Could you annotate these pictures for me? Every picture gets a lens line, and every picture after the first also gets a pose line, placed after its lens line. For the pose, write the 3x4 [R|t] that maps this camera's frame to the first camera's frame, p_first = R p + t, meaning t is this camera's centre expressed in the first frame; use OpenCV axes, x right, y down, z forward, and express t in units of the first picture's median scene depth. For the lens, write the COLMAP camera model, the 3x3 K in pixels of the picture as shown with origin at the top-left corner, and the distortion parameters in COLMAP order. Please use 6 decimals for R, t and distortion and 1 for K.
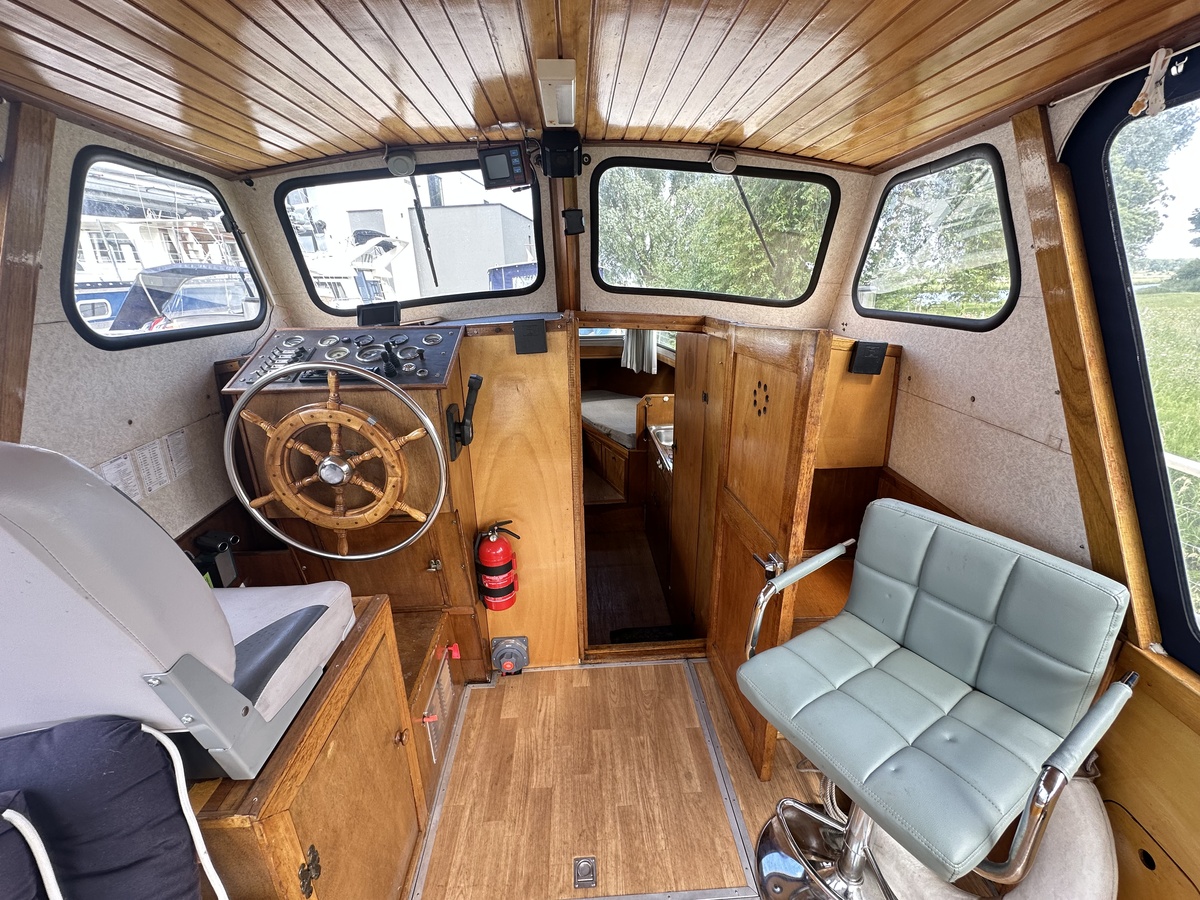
lens RADIAL K [[475.5, 0, 598.8], [0, 475.5, 449.4], [0, 0, 1]] dist [-0.001673, -0.000852]
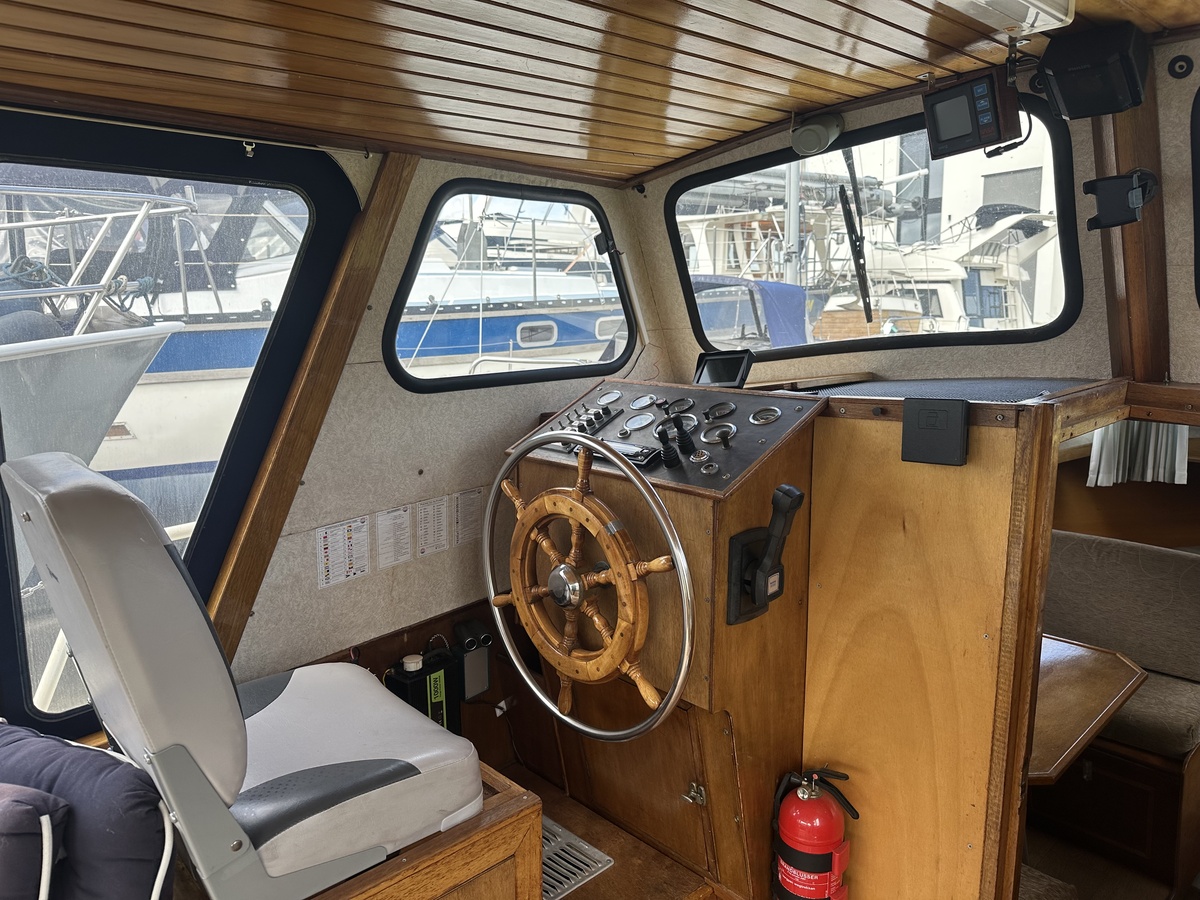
lens RADIAL K [[836.8, 0, 601.1], [0, 836.8, 445.3], [0, 0, 1]] dist [0.051838, -0.064117]
pose [[0.642322, 0.136763, -0.754134, 0.354642], [-0.249413, 0.967692, -0.036941, -0.117476], [0.724718, 0.211819, 0.655680, 0.186385]]
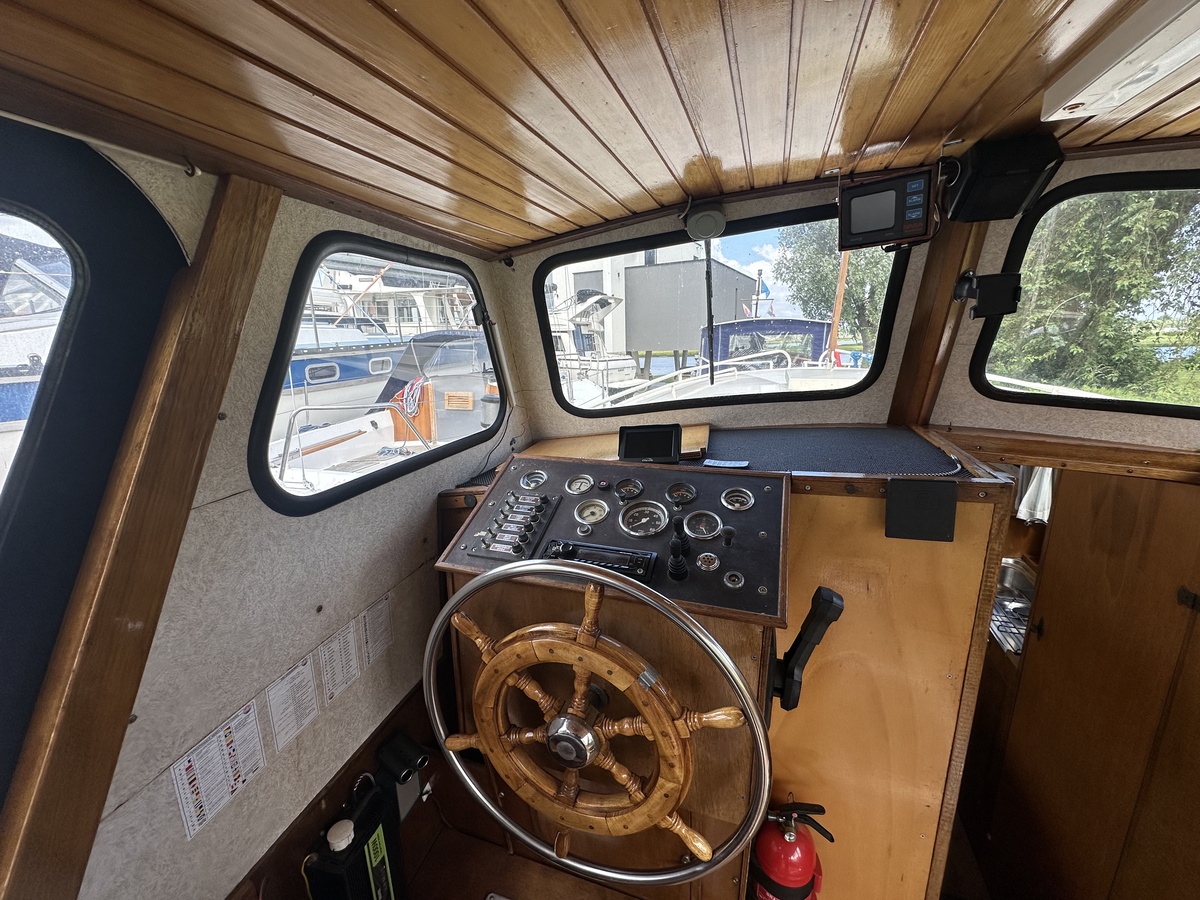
lens RADIAL K [[475.5, 0, 599.6], [0, 475.5, 449.7], [0, 0, 1]] dist [-0.001673, -0.000852]
pose [[0.924678, 0.086283, -0.370845, -0.329289], [-0.121106, 0.990053, -0.071617, -0.256320], [0.360977, 0.111135, 0.925929, 0.424150]]
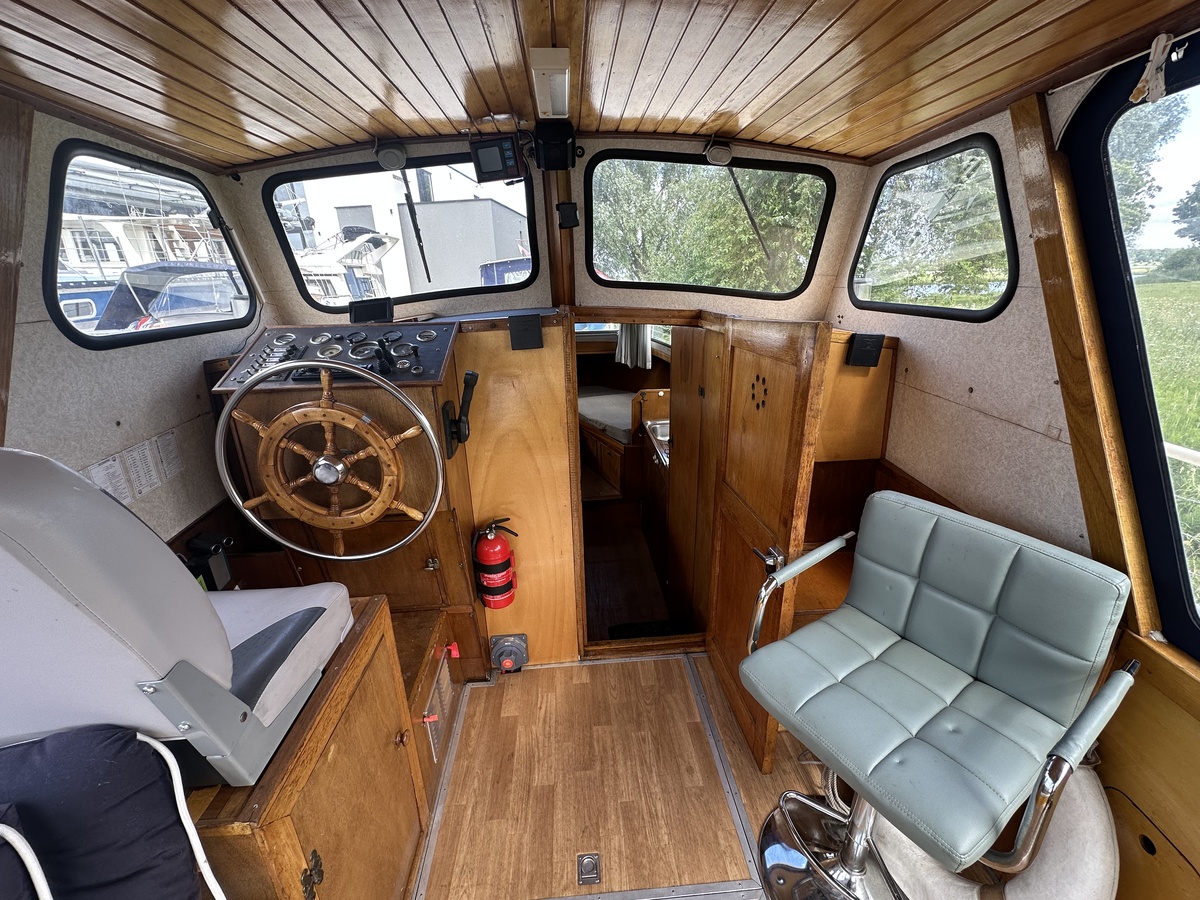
lens RADIAL K [[475.5, 0, 598.9], [0, 475.5, 449.4], [0, 0, 1]] dist [-0.001673, -0.000852]
pose [[0.999842, -0.012857, 0.012259, -0.008568], [0.012748, 0.999879, 0.008894, -0.000110], [-0.012372, -0.008736, 0.999885, 0.008395]]
